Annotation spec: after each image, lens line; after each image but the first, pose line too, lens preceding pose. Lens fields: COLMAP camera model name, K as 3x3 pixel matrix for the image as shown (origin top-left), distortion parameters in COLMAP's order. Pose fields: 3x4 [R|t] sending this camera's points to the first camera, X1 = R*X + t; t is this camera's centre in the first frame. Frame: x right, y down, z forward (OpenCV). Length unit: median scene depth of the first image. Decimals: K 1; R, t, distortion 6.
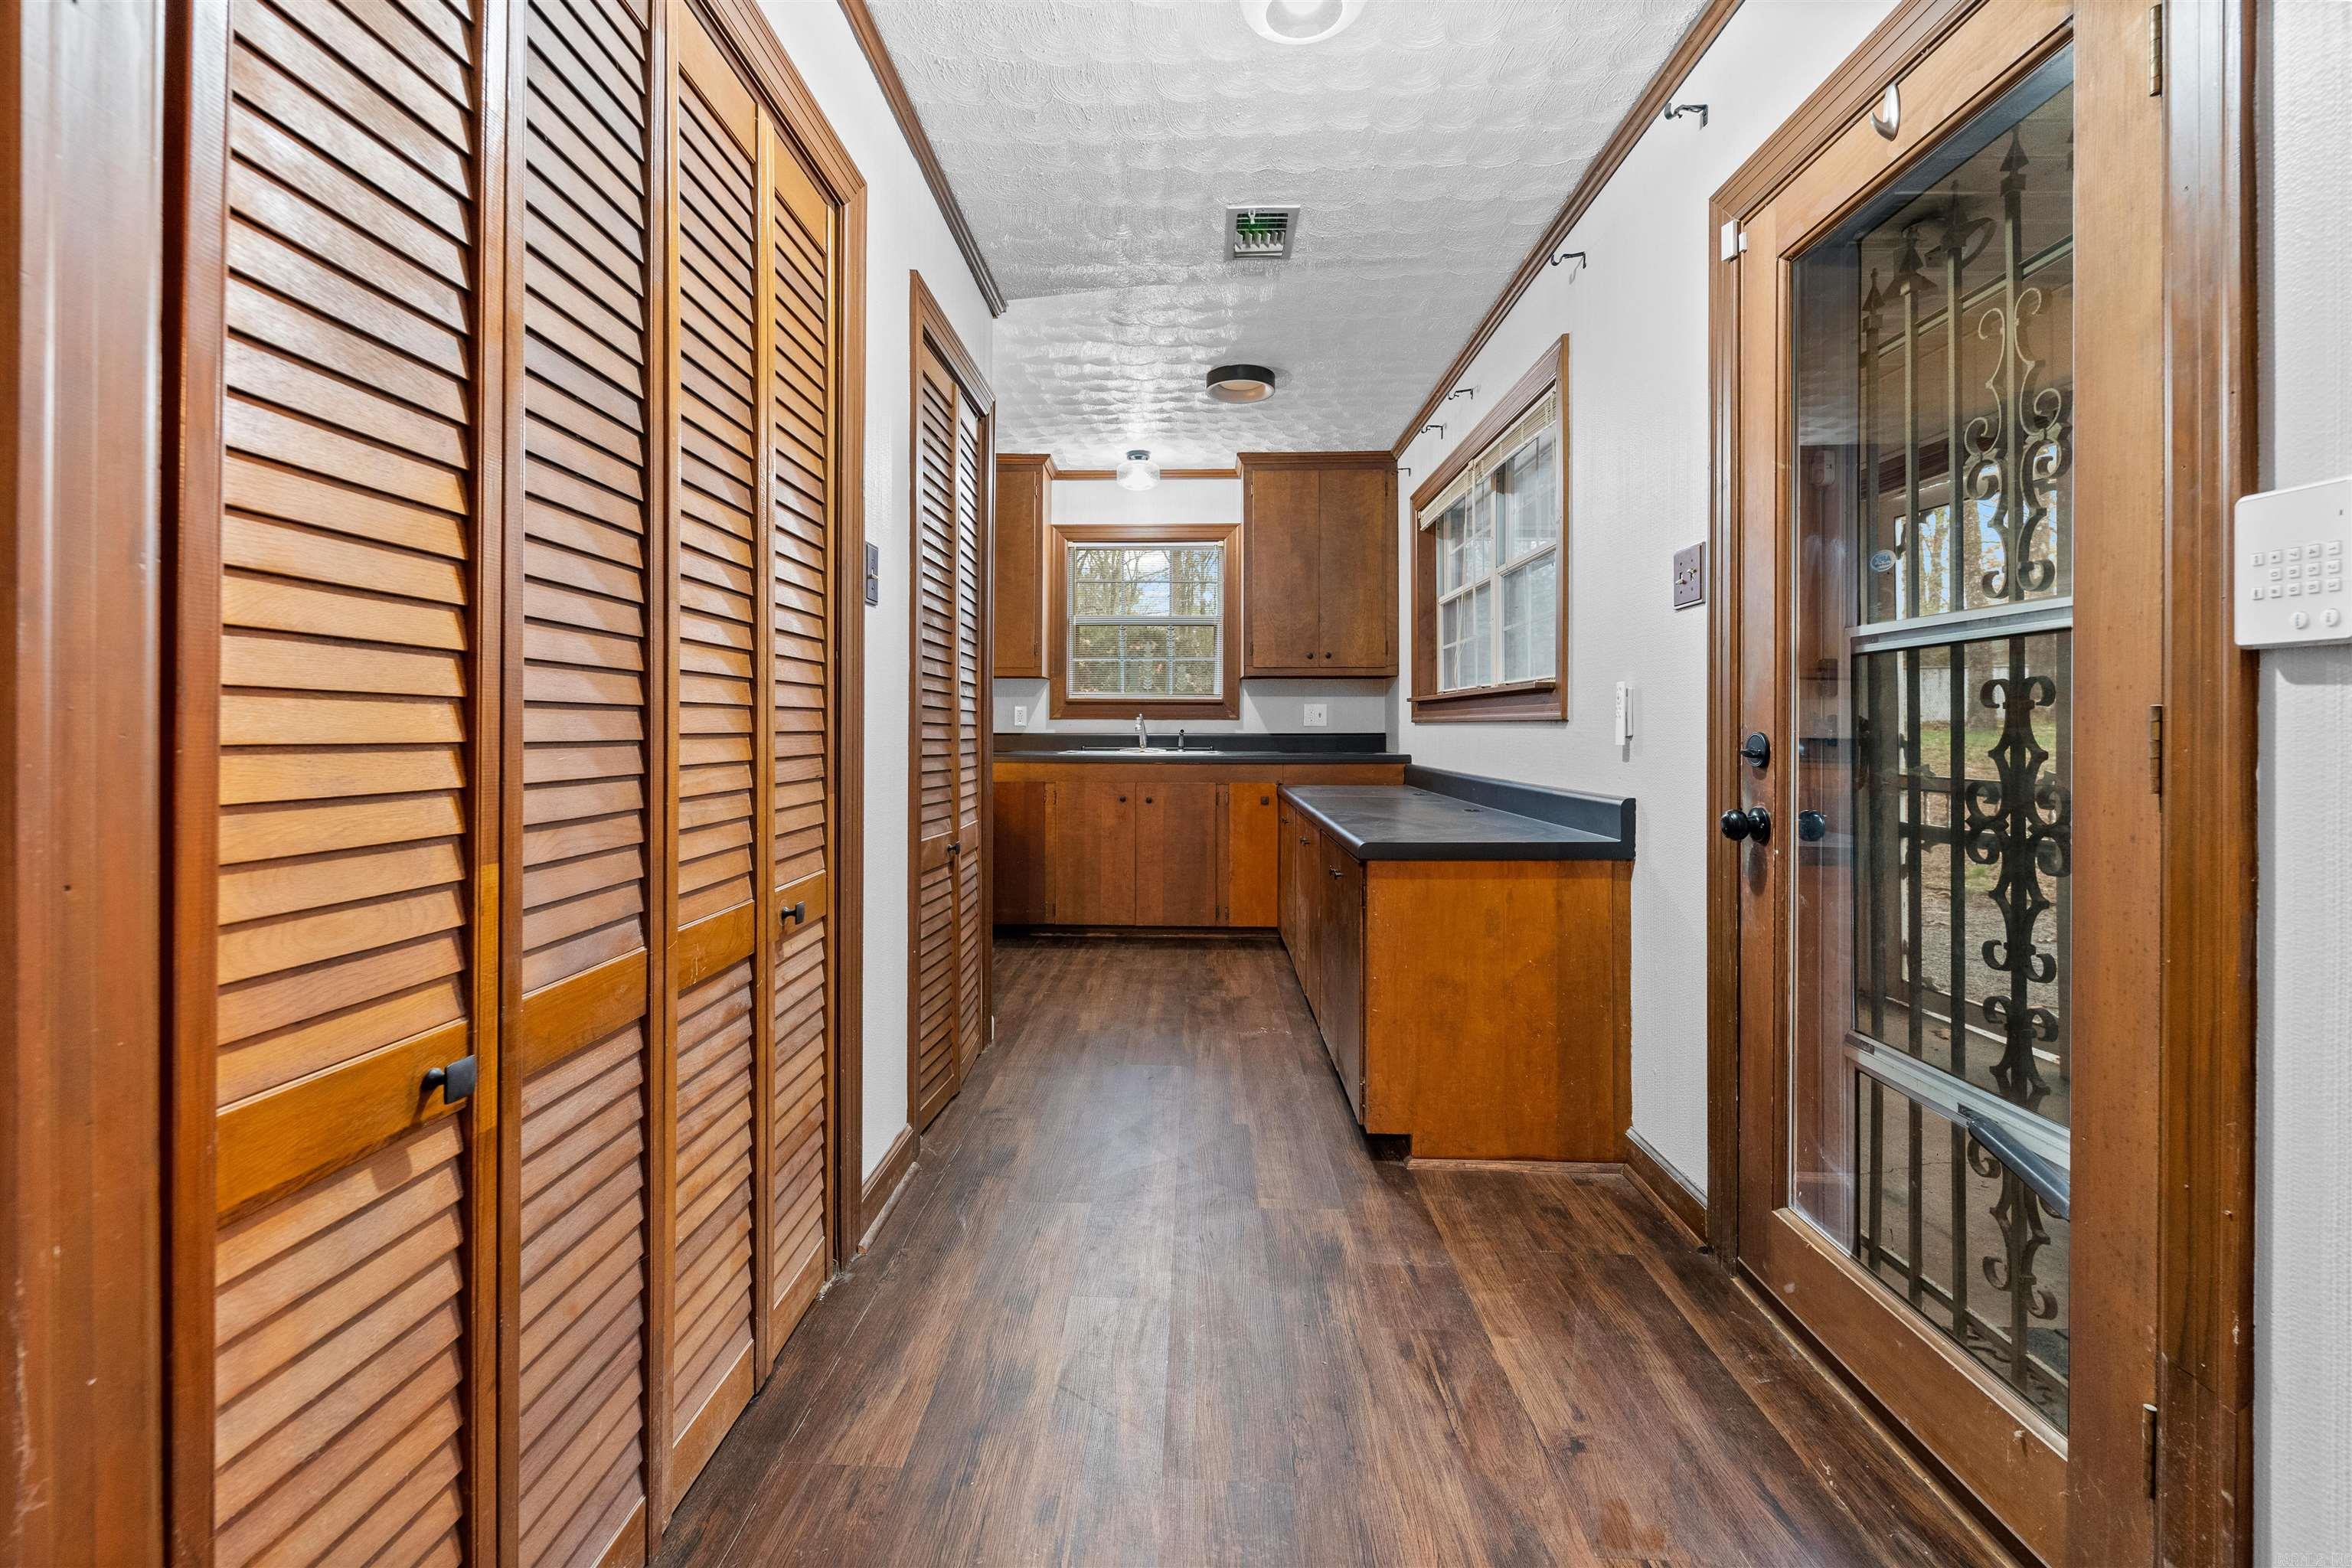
lens RADIAL K [[965.3, 0, 1168.0], [0, 965.3, 737.4], [0, 0, 1]] dist [0.001722, -0.000129]
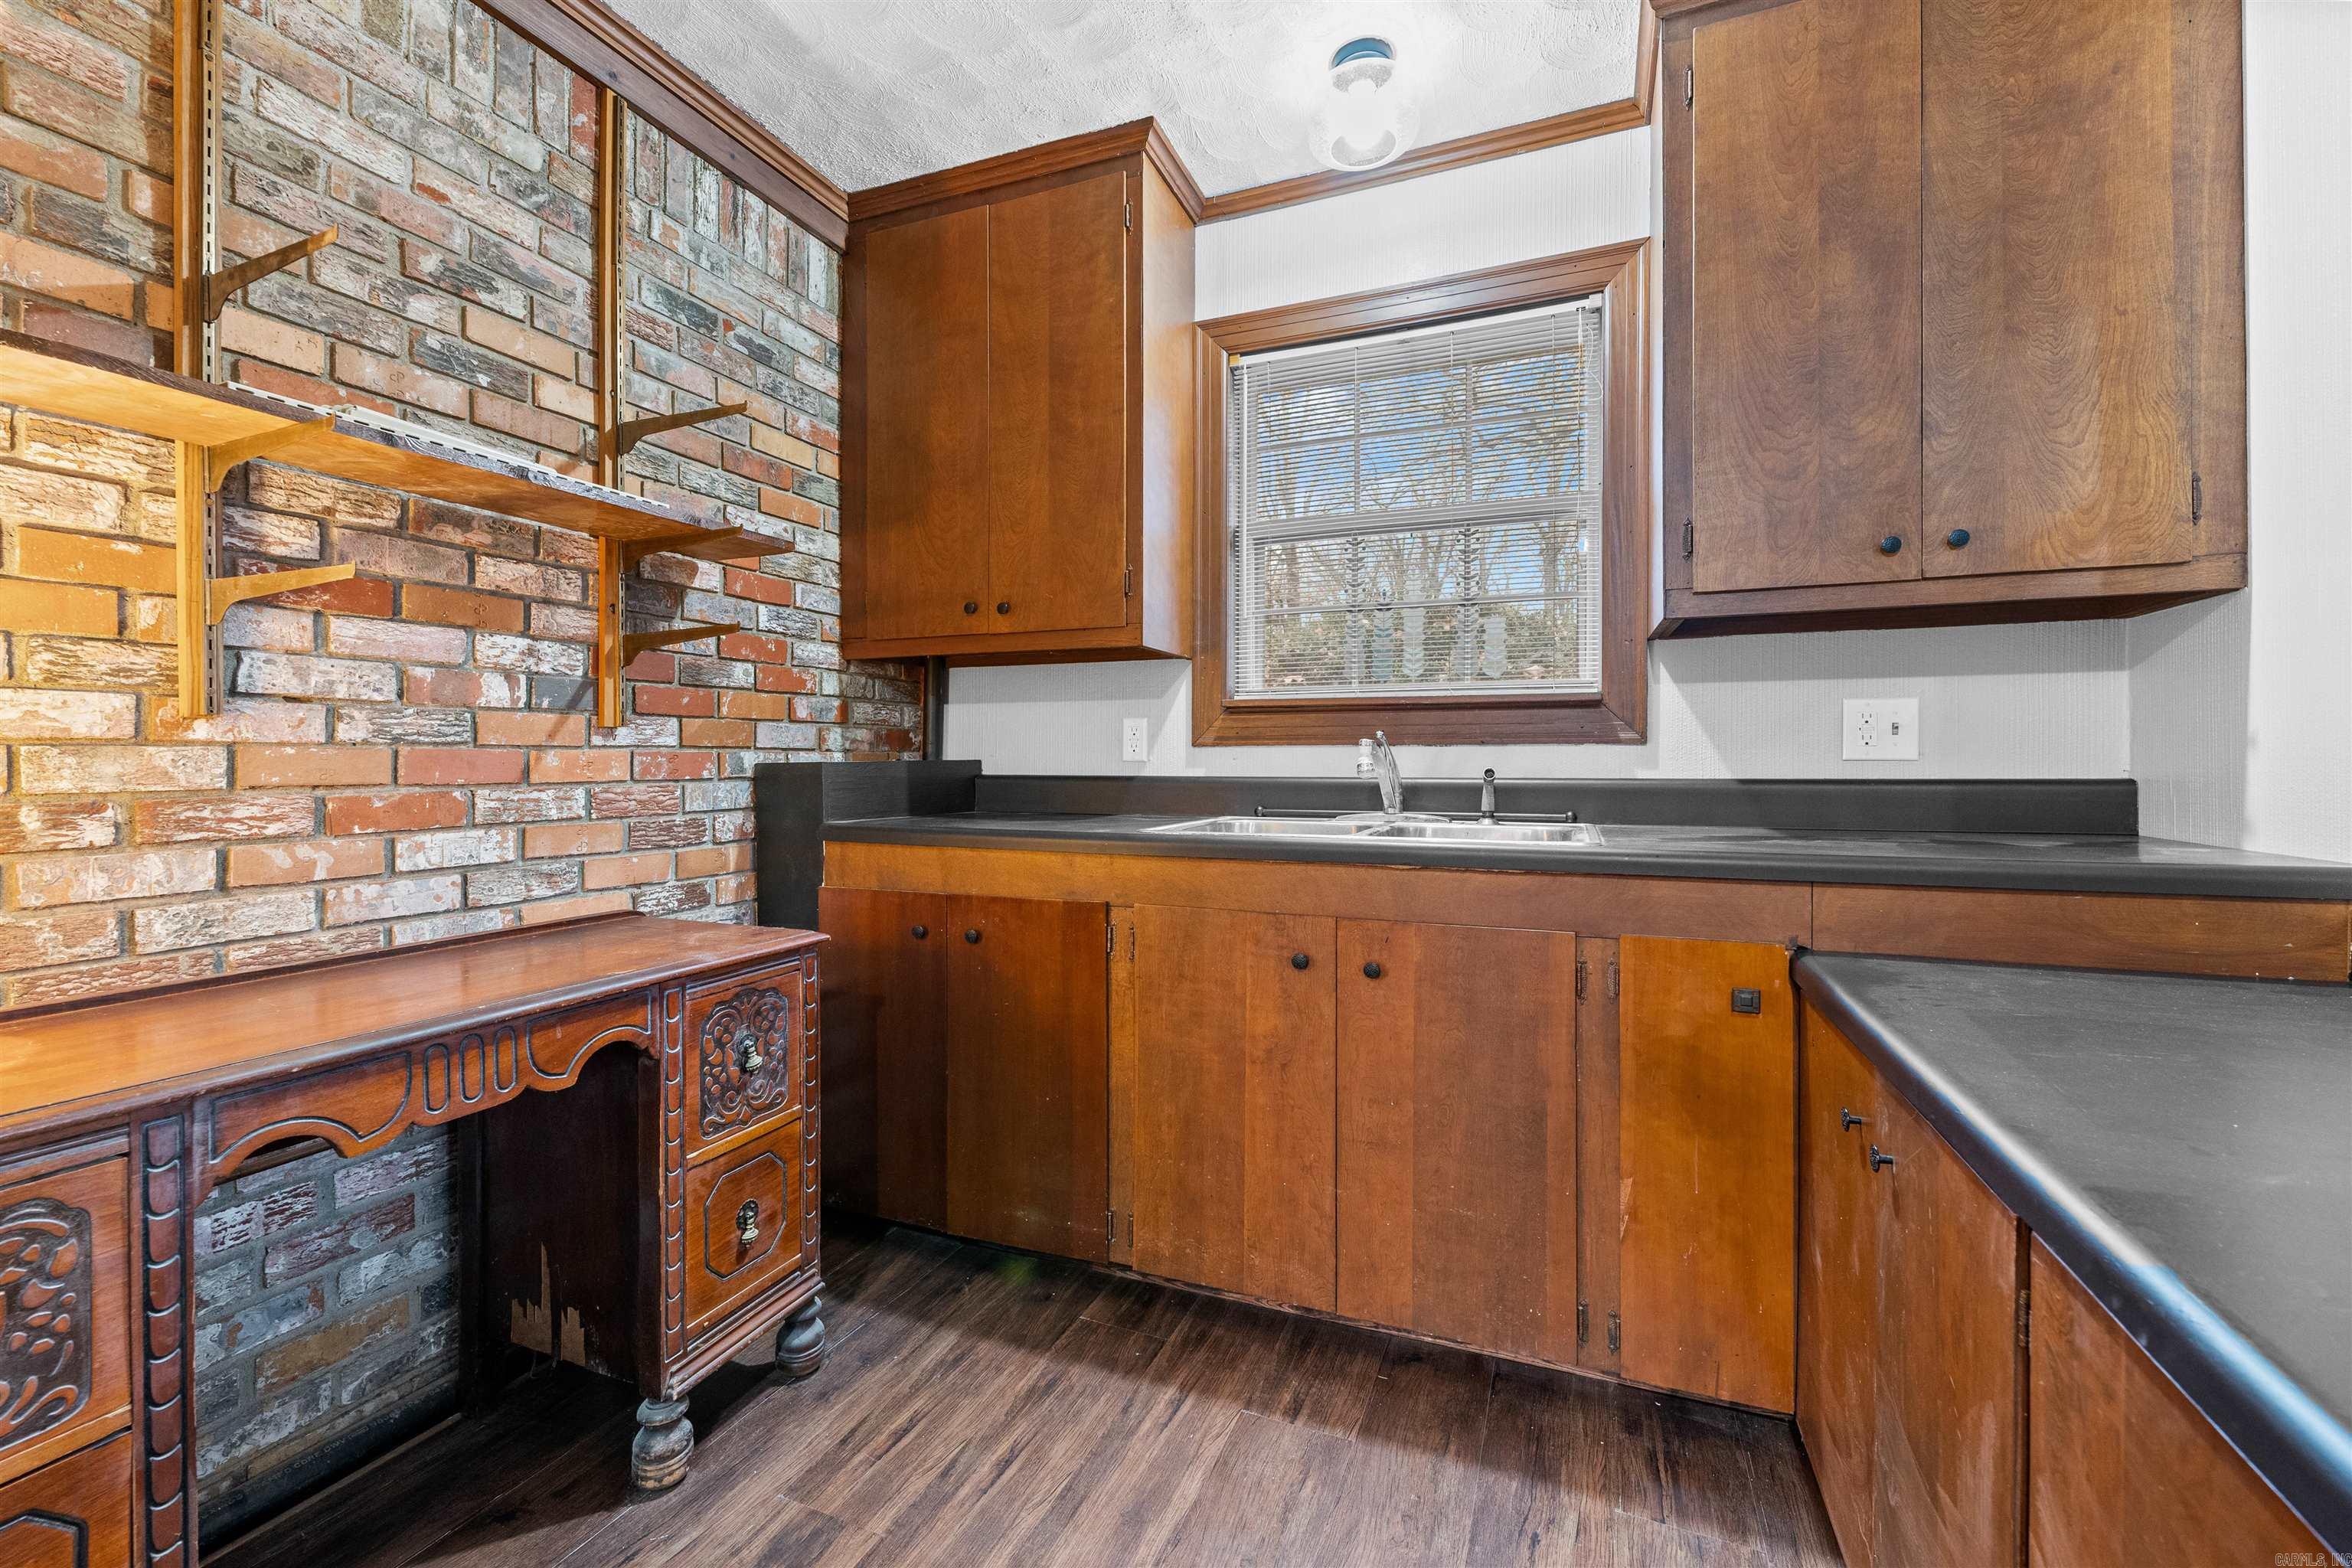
lens RADIAL K [[971.5, 0, 1176.0], [0, 971.5, 784.0], [0, 0, 1]] dist [-0.000220, -0.000183]
pose [[0.936259, 0.001730, -0.351306, 0.036048], [0.002877, 0.999917, 0.012589, -0.007786], [0.351298, -0.012797, 0.936176, 0.606265]]
